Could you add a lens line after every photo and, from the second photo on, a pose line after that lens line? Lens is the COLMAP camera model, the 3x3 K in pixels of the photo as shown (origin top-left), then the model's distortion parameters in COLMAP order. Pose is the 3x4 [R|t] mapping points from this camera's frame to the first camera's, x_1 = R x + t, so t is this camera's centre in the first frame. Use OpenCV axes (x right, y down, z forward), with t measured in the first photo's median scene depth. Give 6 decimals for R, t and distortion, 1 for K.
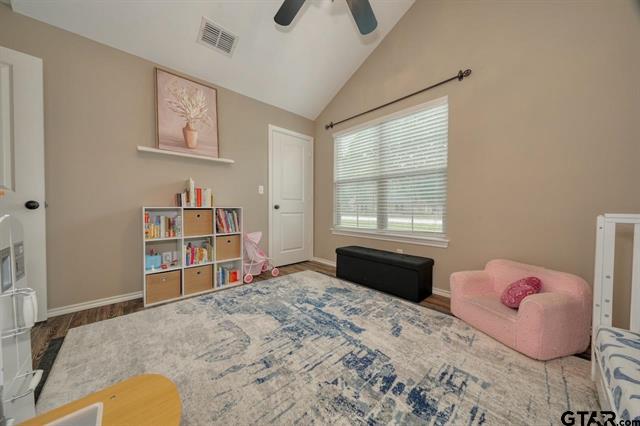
lens RADIAL K [[215.9, 0, 320.3], [0, 215.9, 212.5], [0, 0, 1]] dist [-0.006620, 0.001823]
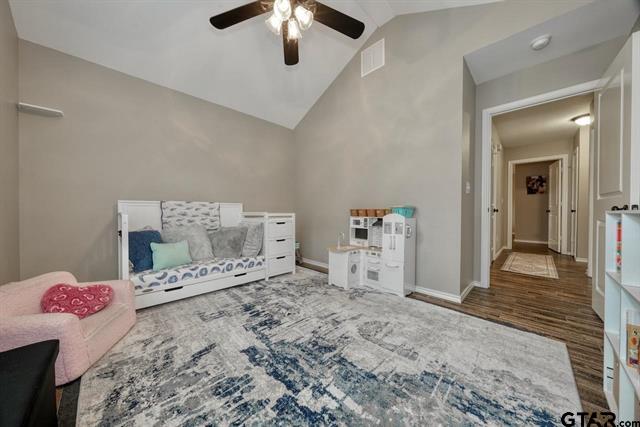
lens RADIAL K [[215.9, 0, 320.3], [0, 215.9, 213.0], [0, 0, 1]] dist [-0.006620, 0.001823]
pose [[-0.999254, -0.008096, -0.037756, -0.072206], [-0.009203, 0.999529, 0.029263, -0.036251], [0.037501, 0.029589, -0.998858, 1.862394]]
